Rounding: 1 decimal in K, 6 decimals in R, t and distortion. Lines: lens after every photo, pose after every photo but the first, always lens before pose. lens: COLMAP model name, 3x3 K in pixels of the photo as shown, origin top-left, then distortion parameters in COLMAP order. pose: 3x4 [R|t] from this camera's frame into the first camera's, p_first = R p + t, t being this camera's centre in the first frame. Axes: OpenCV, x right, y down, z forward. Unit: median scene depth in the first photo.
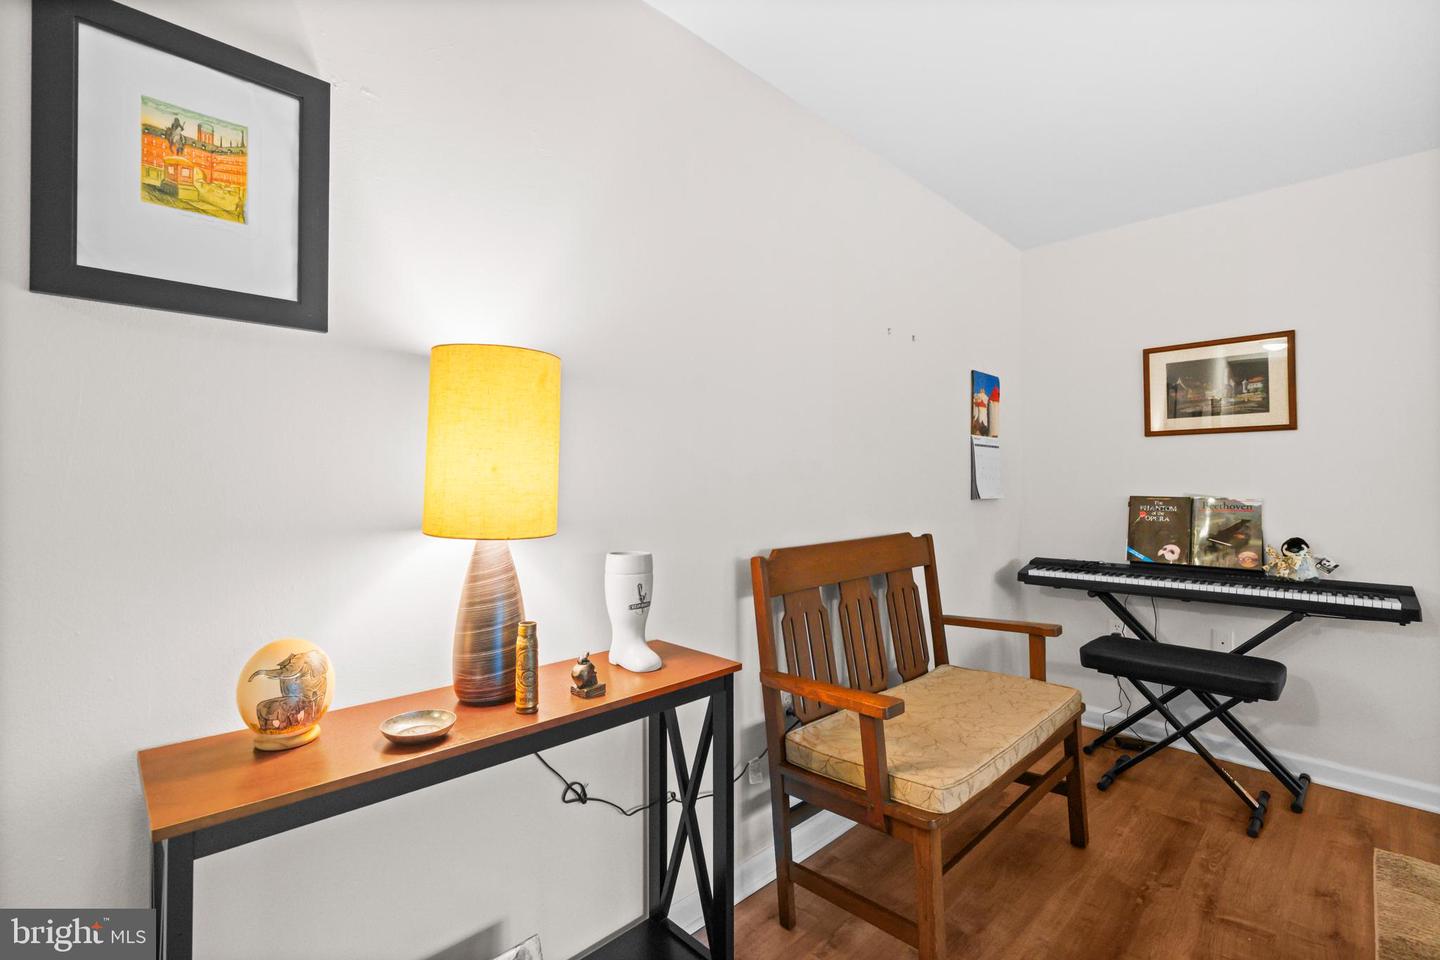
lens RADIAL K [[627.5, 0, 740.5], [0, 627.5, 476.0], [0, 0, 1]] dist [-0.006356, 0.000312]
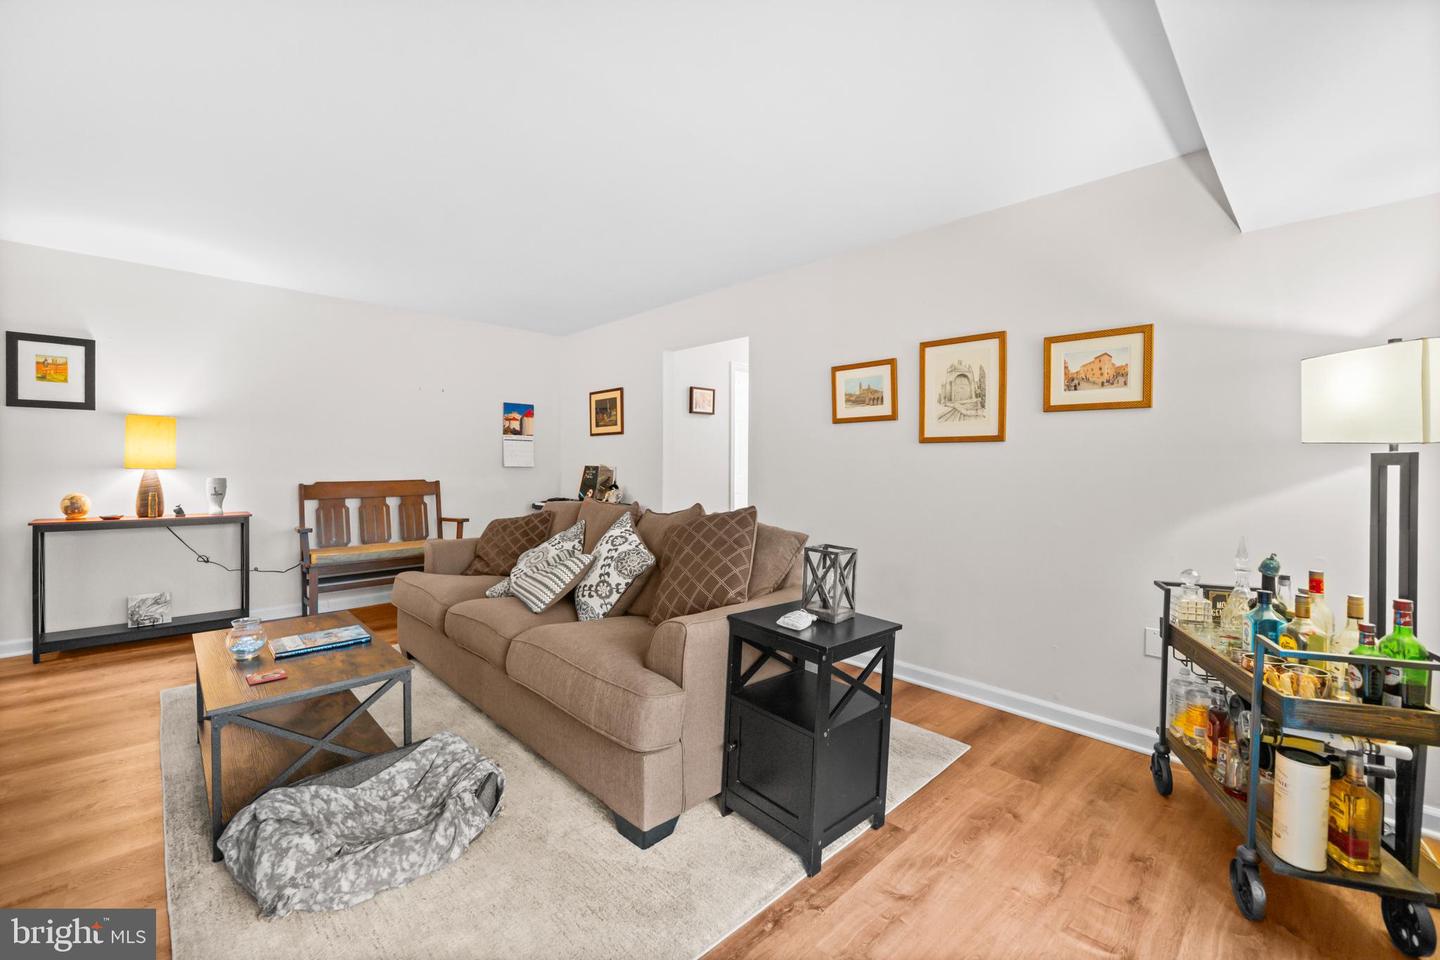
lens RADIAL K [[582.5, 0, 743.0], [0, 582.5, 466.4], [0, 0, 1]] dist [-0.000537, 0.000260]
pose [[0.999872, 0.008764, -0.013349, 2.787875], [-0.008615, 0.999900, 0.011203, 0.020665], [0.013446, -0.011086, 0.999848, -2.059747]]
